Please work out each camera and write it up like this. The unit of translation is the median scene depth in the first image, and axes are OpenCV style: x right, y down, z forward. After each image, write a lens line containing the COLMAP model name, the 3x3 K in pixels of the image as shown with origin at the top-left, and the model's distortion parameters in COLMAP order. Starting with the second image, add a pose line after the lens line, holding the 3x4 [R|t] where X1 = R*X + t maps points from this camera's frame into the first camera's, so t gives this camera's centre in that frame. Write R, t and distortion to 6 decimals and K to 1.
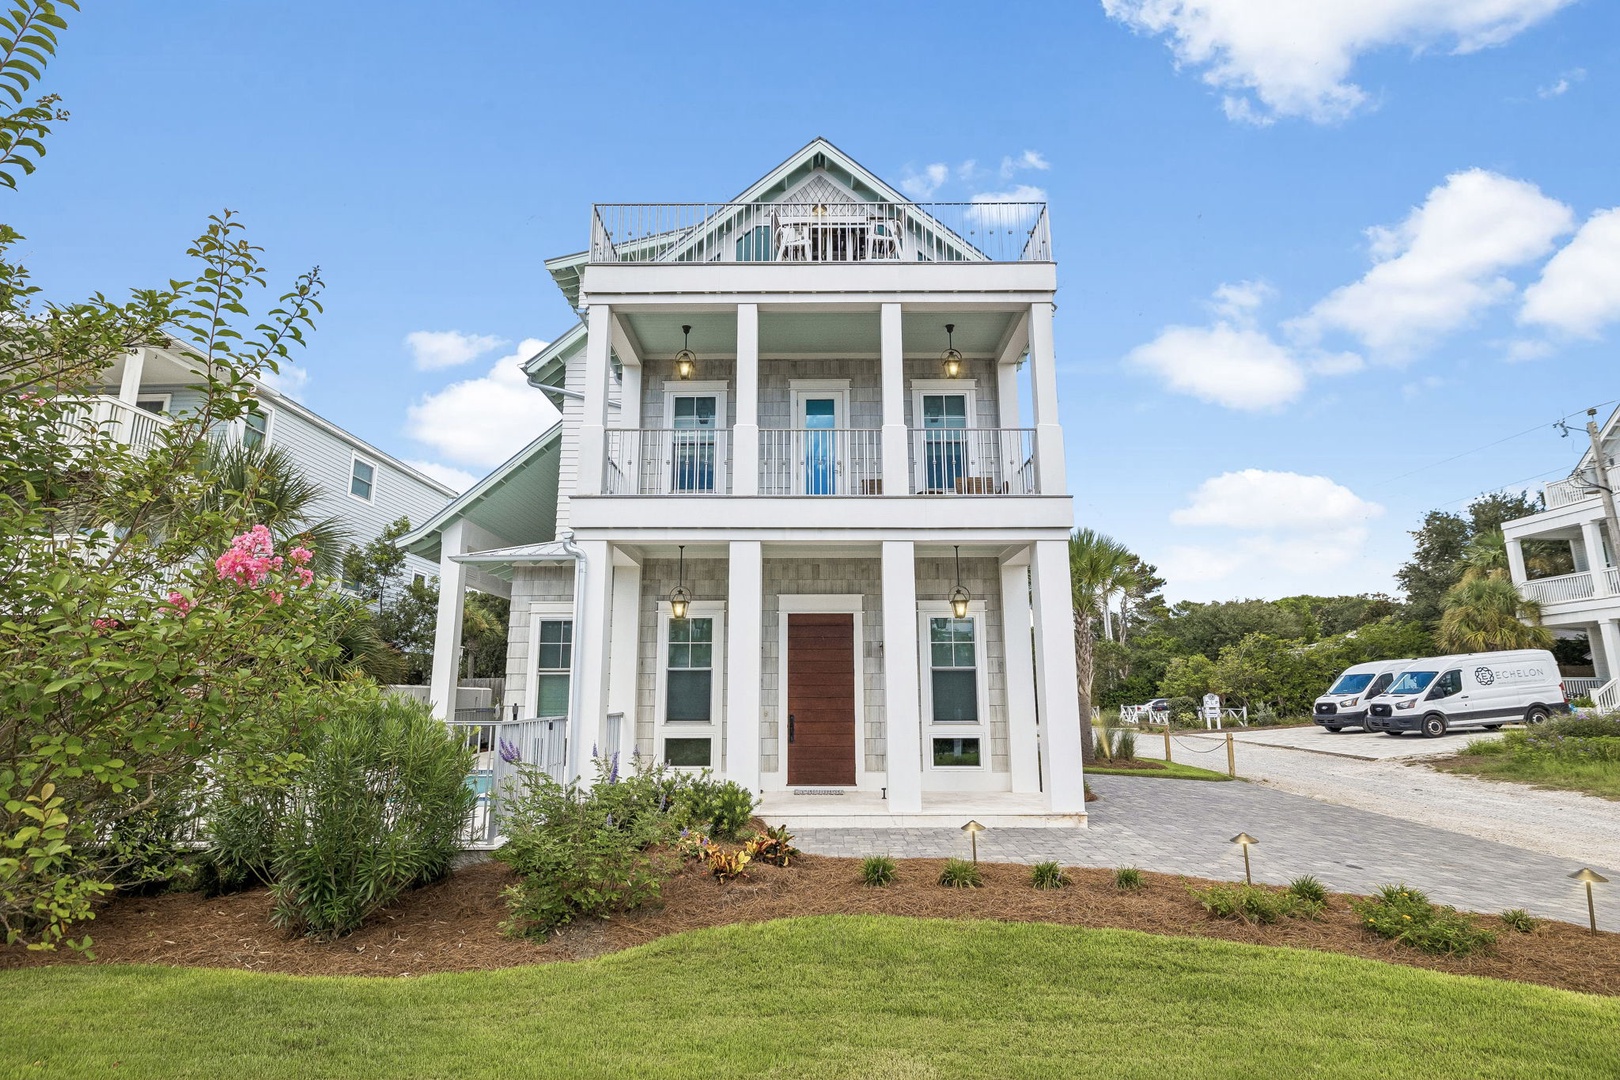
lens RADIAL K [[738.2, 0, 807.8], [0, 738.2, 539.8], [0, 0, 1]] dist [-0.011031, 0.000257]
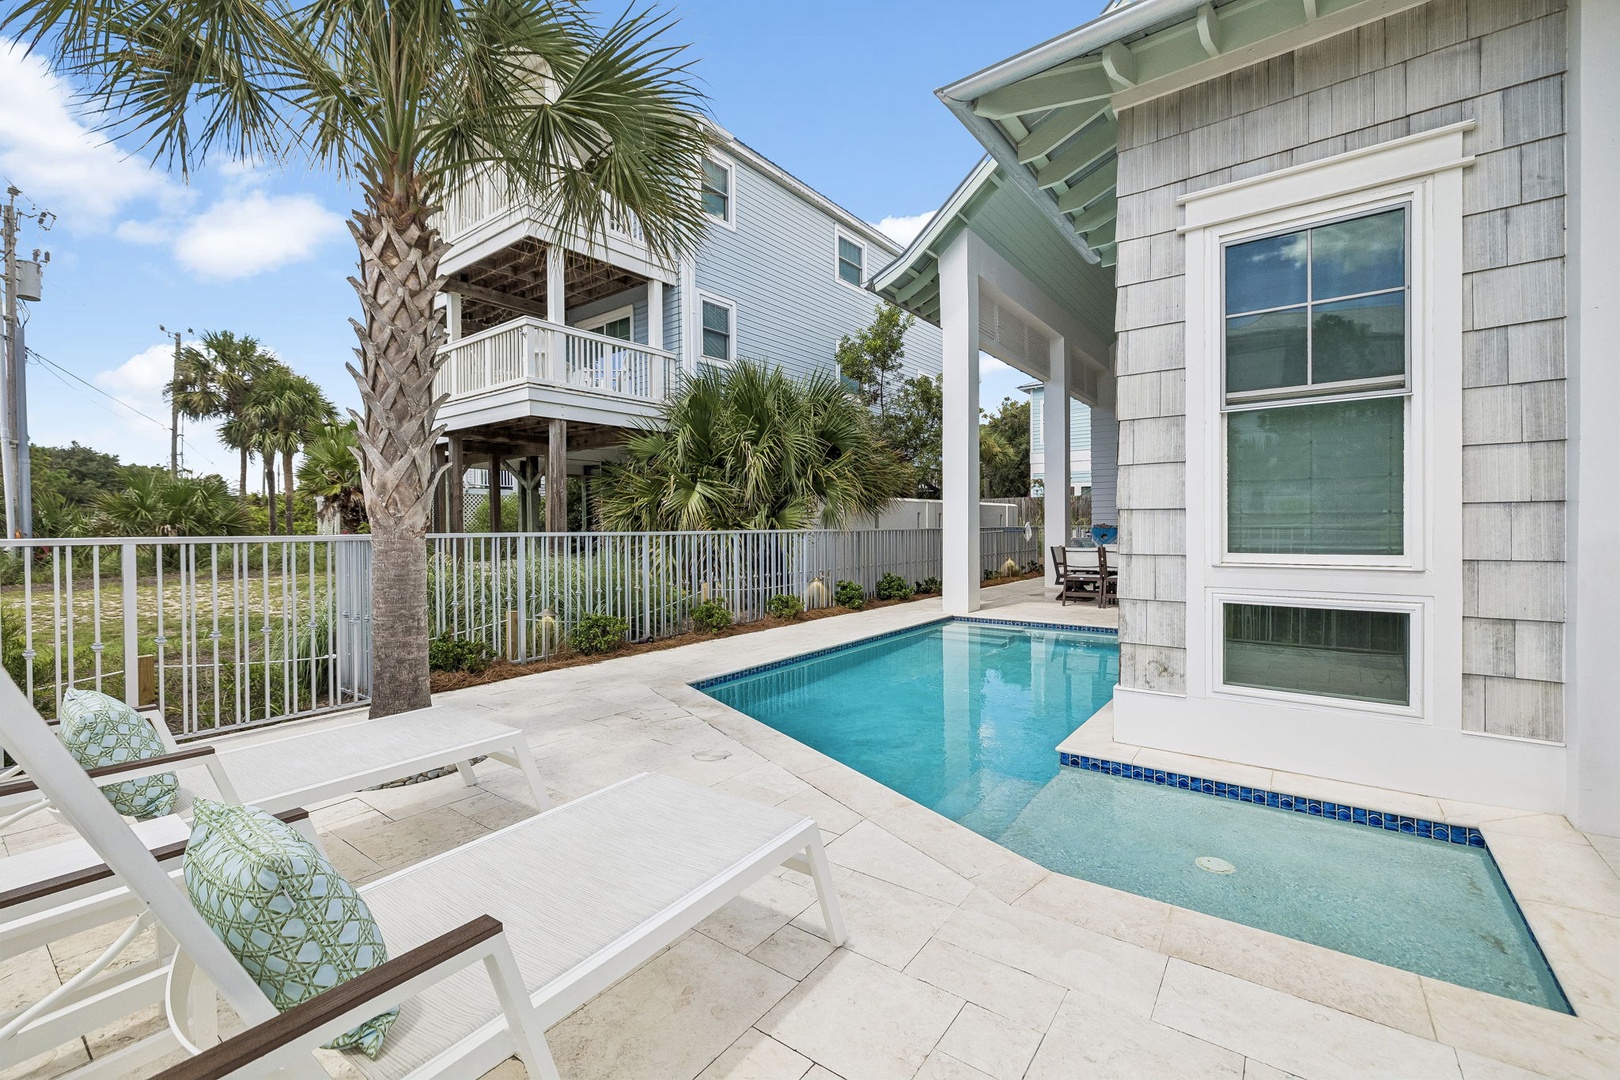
lens RADIAL K [[673.2, 0, 812.1], [0, 673.2, 519.5], [0, 0, 1]] dist [0.001352, -0.000211]
pose [[0.782437, 0.002217, -0.622725, -0.321878], [0.119228, 0.980961, 0.153300, 0.160724], [0.611209, -0.194194, 0.767276, 0.650429]]
